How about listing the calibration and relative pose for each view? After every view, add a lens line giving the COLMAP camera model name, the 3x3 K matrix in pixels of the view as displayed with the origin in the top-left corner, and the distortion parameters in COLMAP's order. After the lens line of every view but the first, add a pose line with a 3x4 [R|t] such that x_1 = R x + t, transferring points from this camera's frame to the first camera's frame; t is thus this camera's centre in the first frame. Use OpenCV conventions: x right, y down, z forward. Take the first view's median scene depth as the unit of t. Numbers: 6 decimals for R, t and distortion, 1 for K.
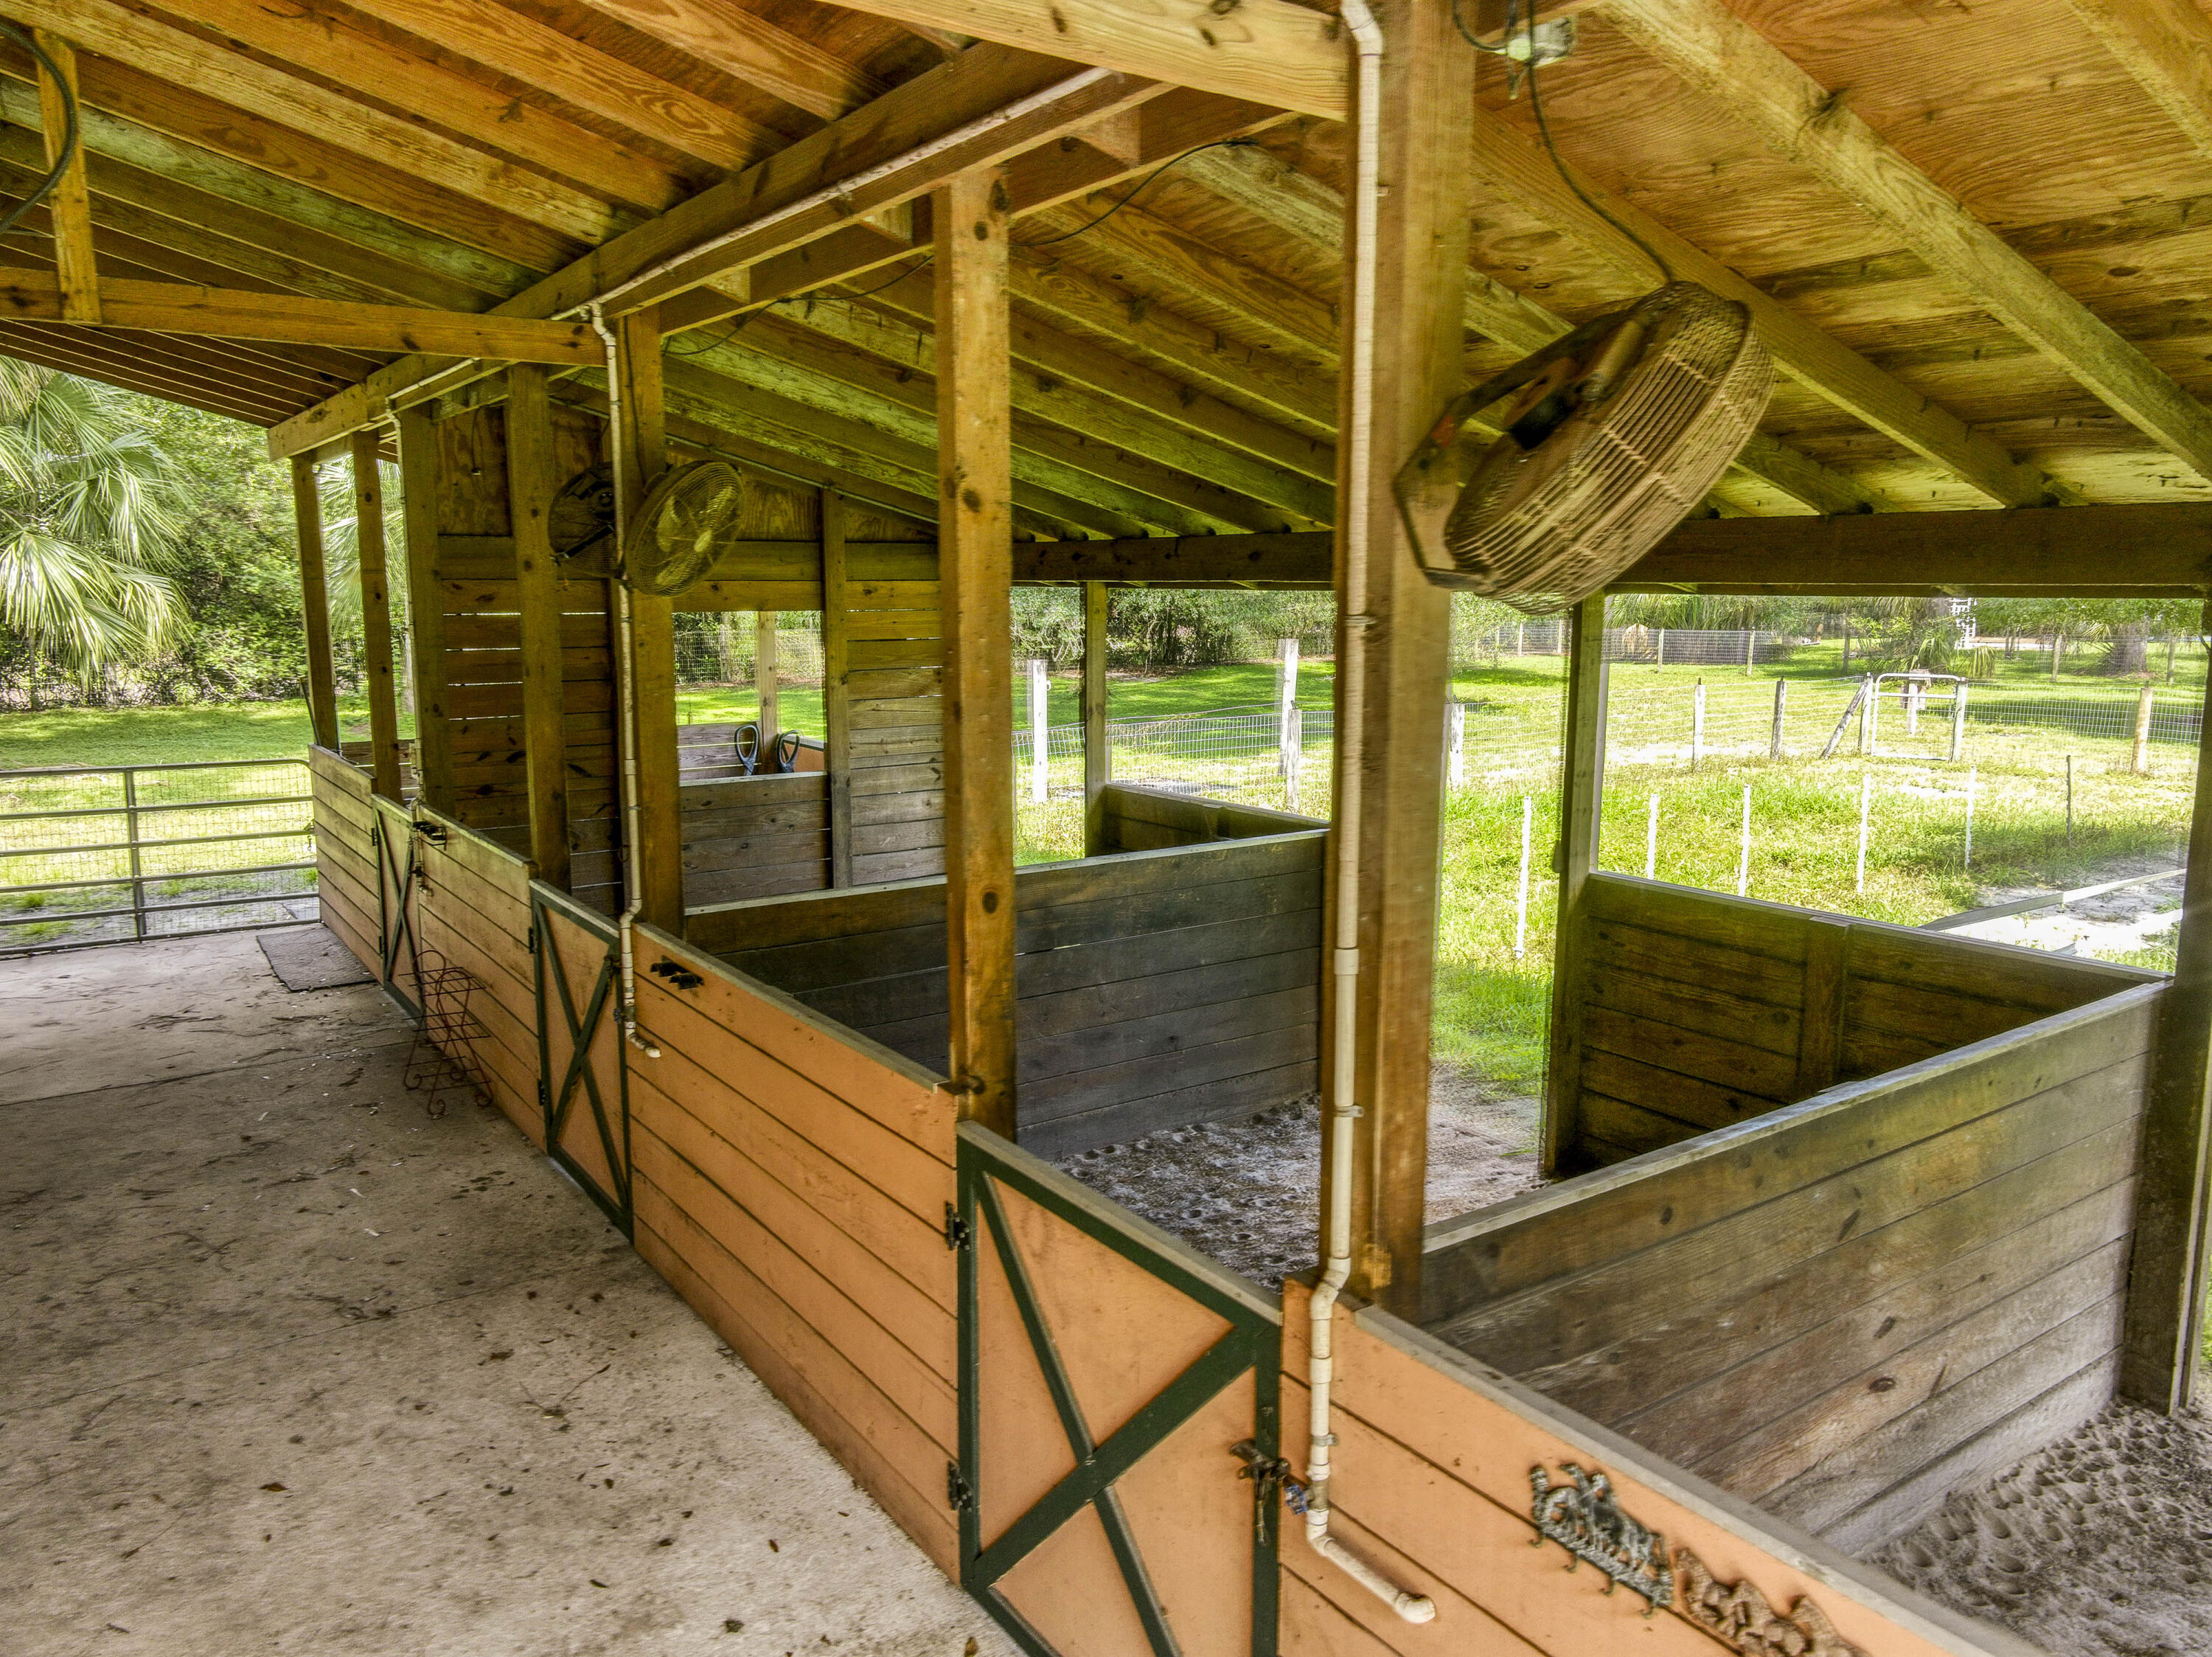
lens RADIAL K [[1564.5, 0, 1097.2], [0, 1564.5, 836.3], [0, 0, 1]] dist [-0.009442, 0.029230]
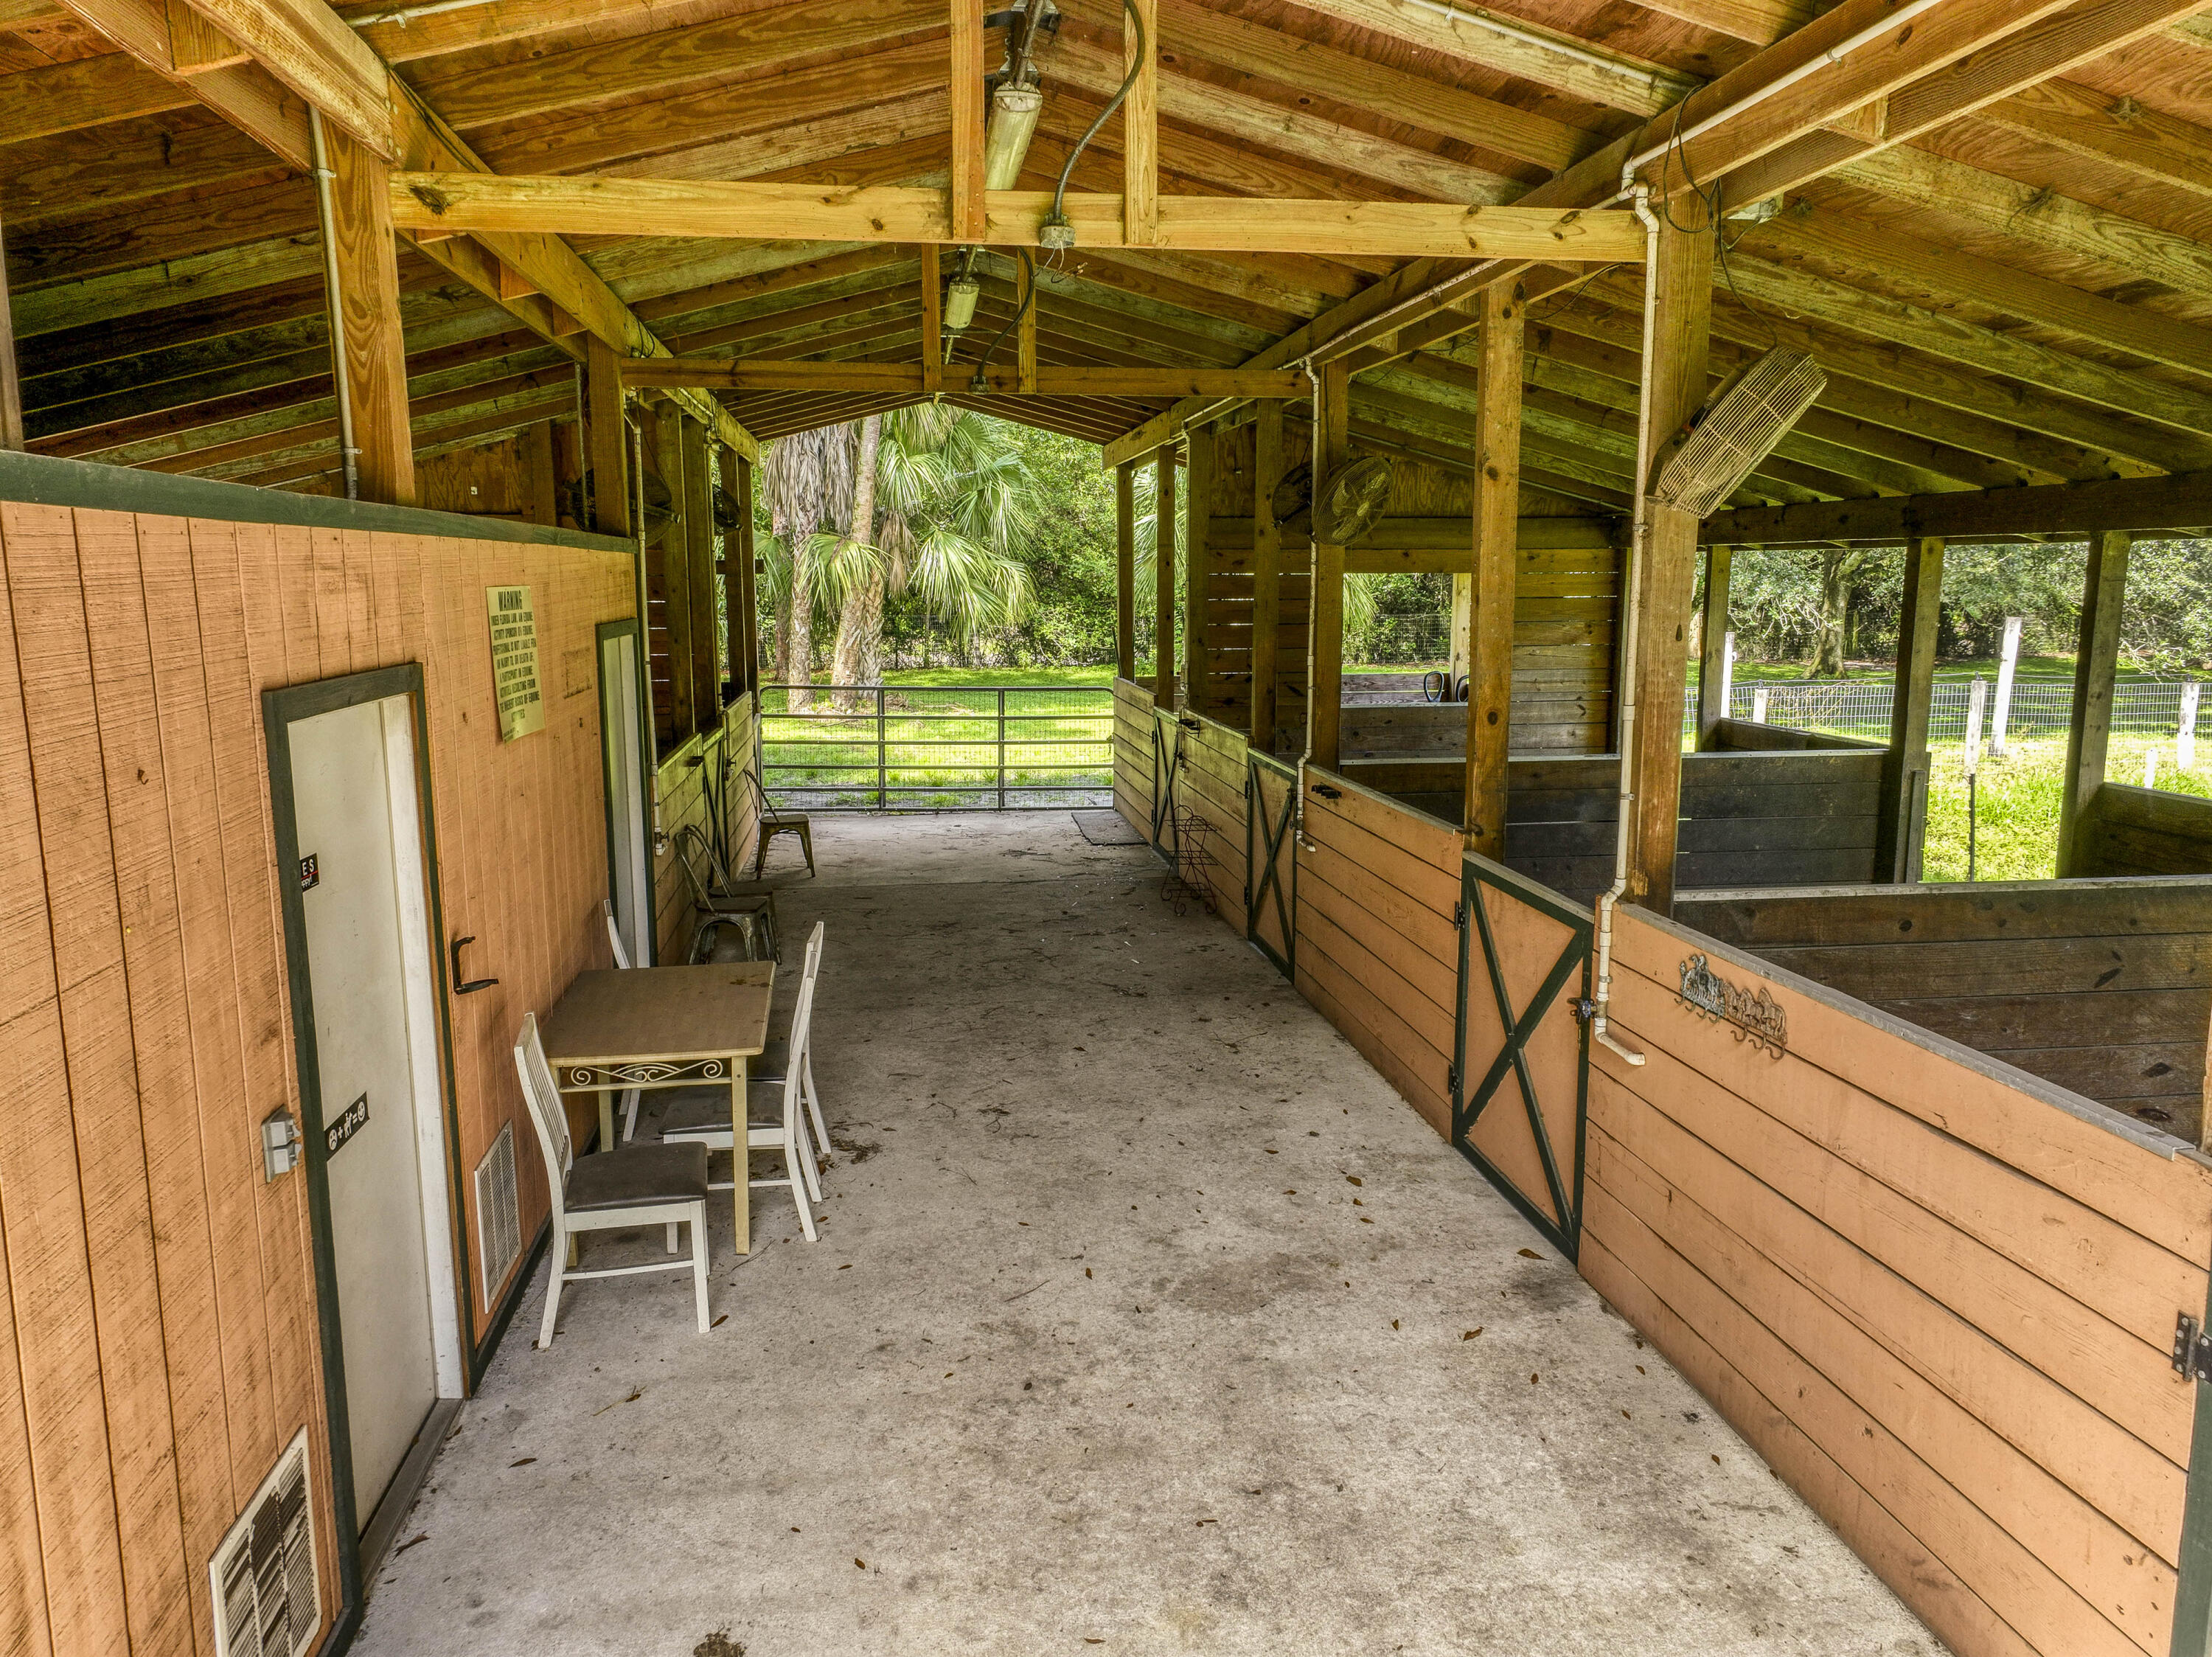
lens RADIAL K [[1557.5, 0, 1106.0], [0, 1557.5, 828.5], [0, 0, 1]] dist [-0.000222, 0.003470]
pose [[0.892909, 0.066208, -0.445343, 0.189201], [-0.066712, 0.997666, 0.014563, 0.099724], [0.445268, 0.016706, 0.895242, -0.399248]]
